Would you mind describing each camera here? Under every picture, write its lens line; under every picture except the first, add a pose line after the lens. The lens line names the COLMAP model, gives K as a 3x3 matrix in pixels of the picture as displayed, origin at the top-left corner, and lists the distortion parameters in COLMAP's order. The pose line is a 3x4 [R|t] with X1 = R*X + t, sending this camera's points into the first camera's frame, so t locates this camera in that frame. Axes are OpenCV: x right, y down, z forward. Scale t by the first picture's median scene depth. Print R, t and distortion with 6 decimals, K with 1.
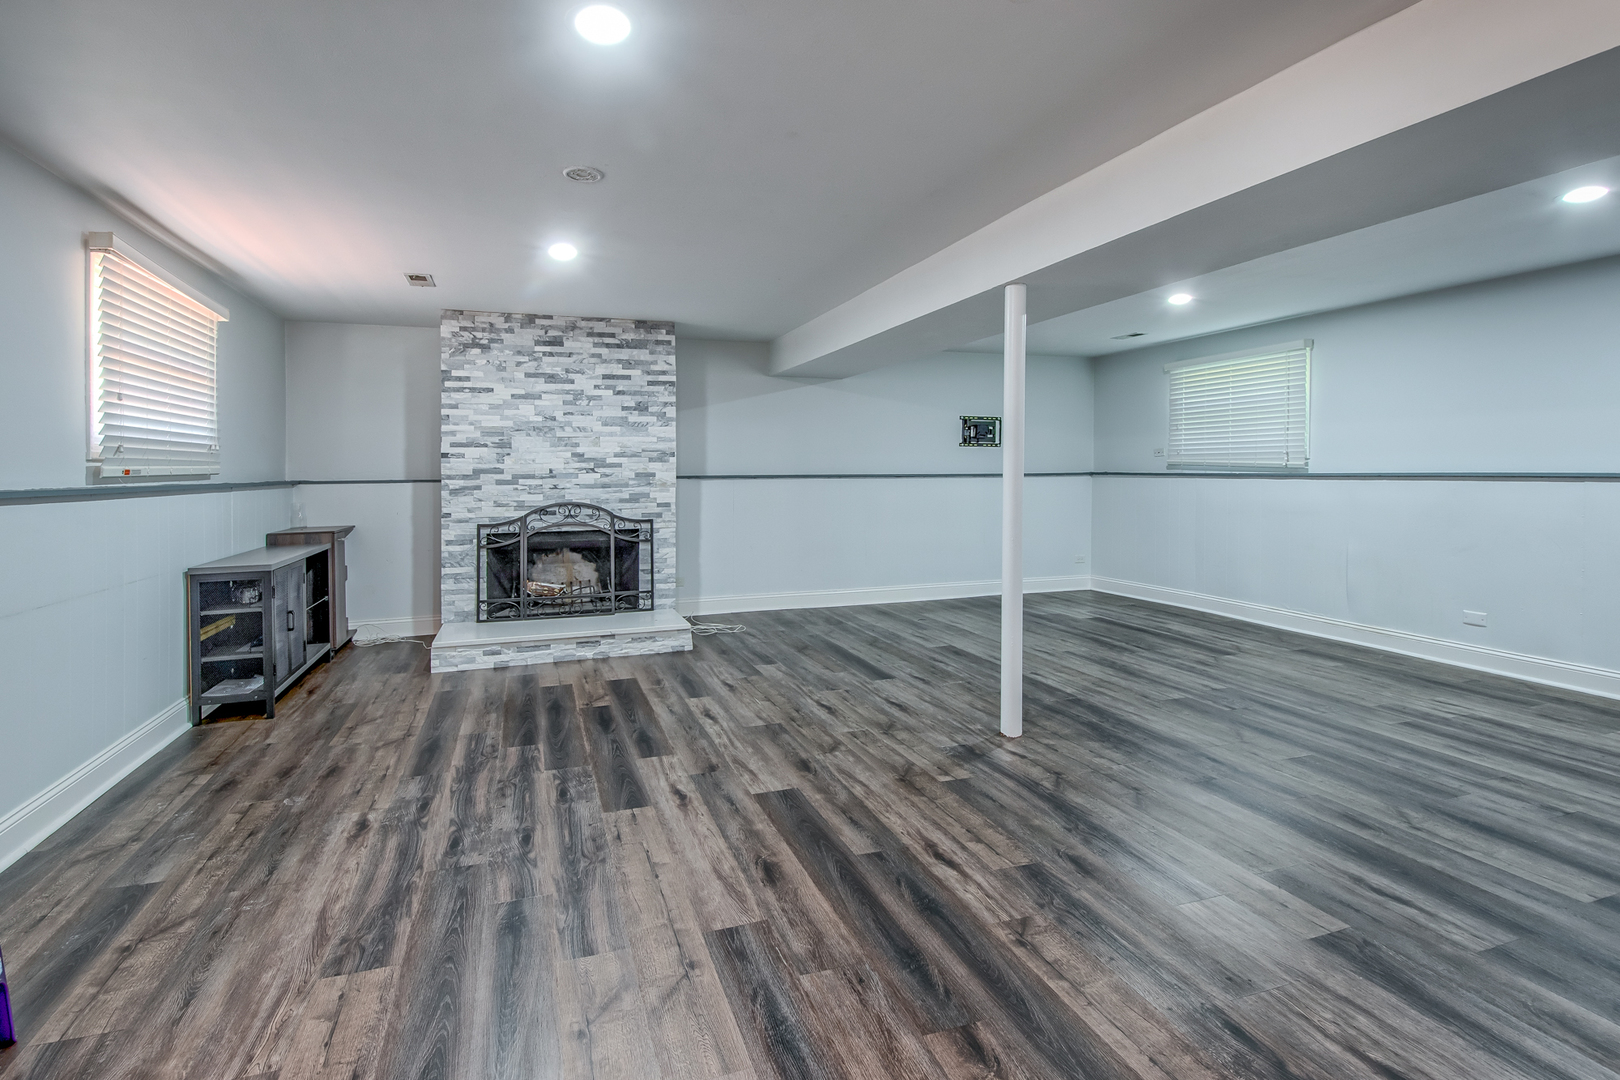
lens RADIAL K [[760.3, 0, 812.2], [0, 760.3, 535.3], [0, 0, 1]] dist [0.007709, -0.002836]
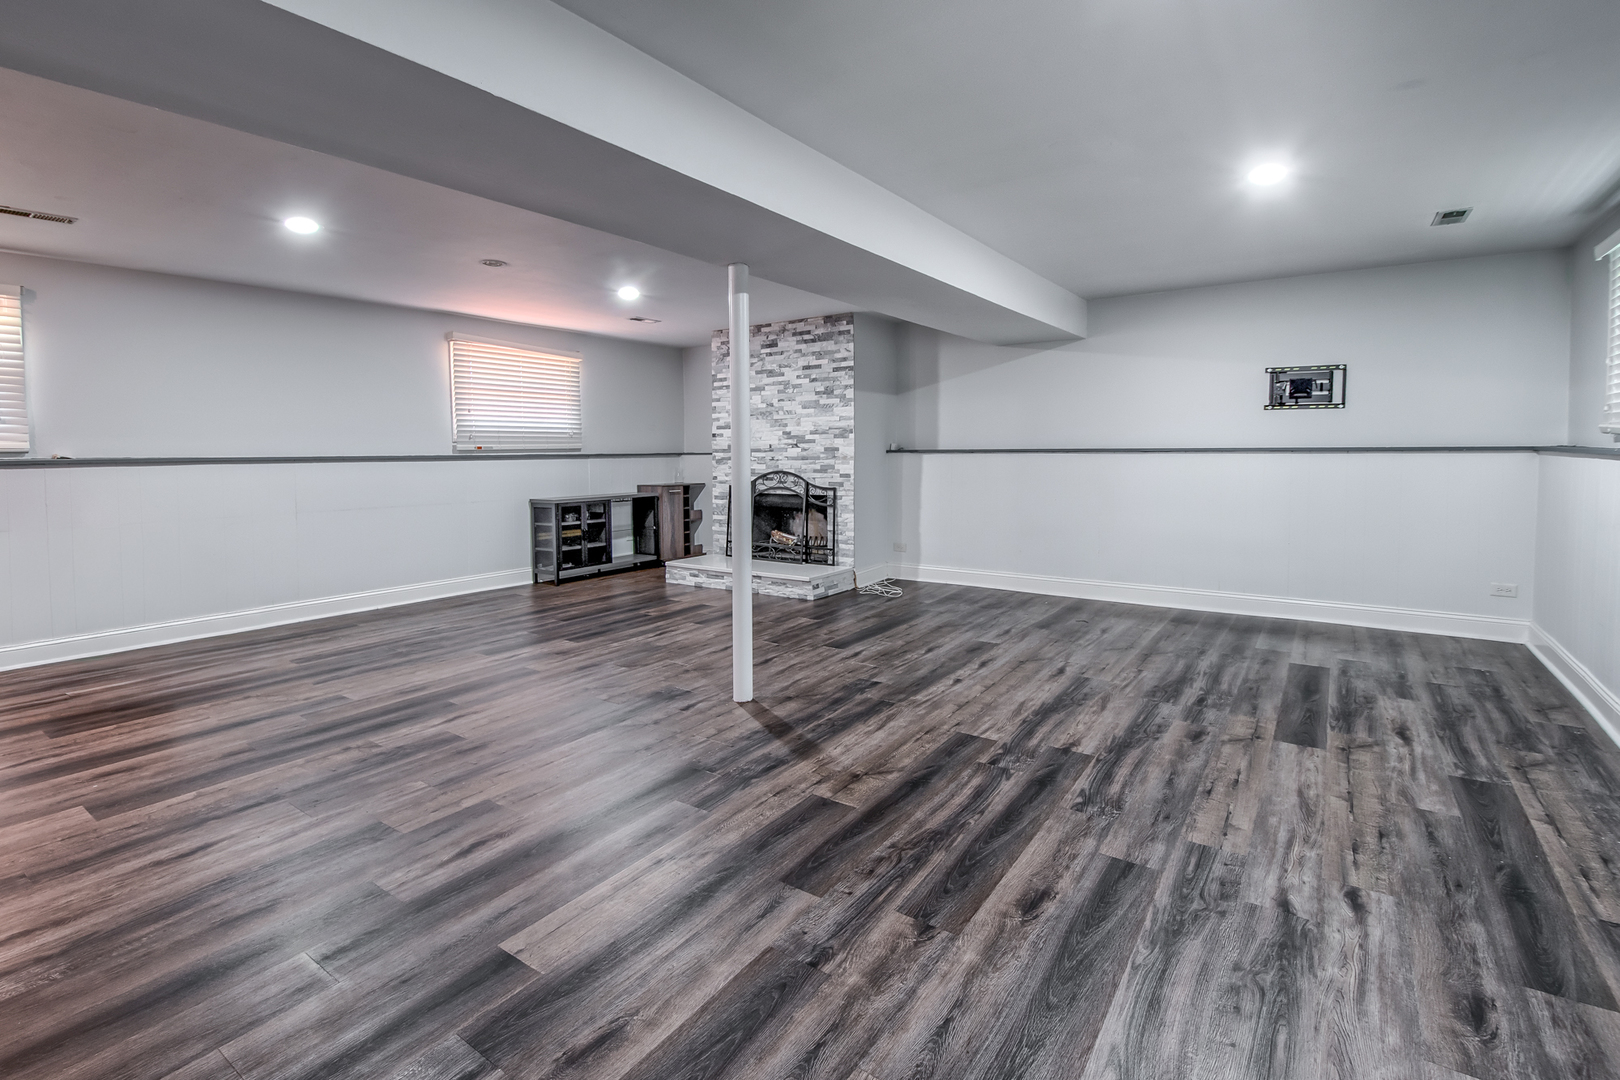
lens RADIAL K [[760.3, 0, 823.0], [0, 760.3, 543.5], [0, 0, 1]] dist [0.007709, -0.002836]
pose [[0.594105, 0.099797, -0.798173, 0.734079], [-0.064662, 0.994988, 0.076275, -0.024362], [0.801784, 0.006296, 0.597580, 0.300542]]
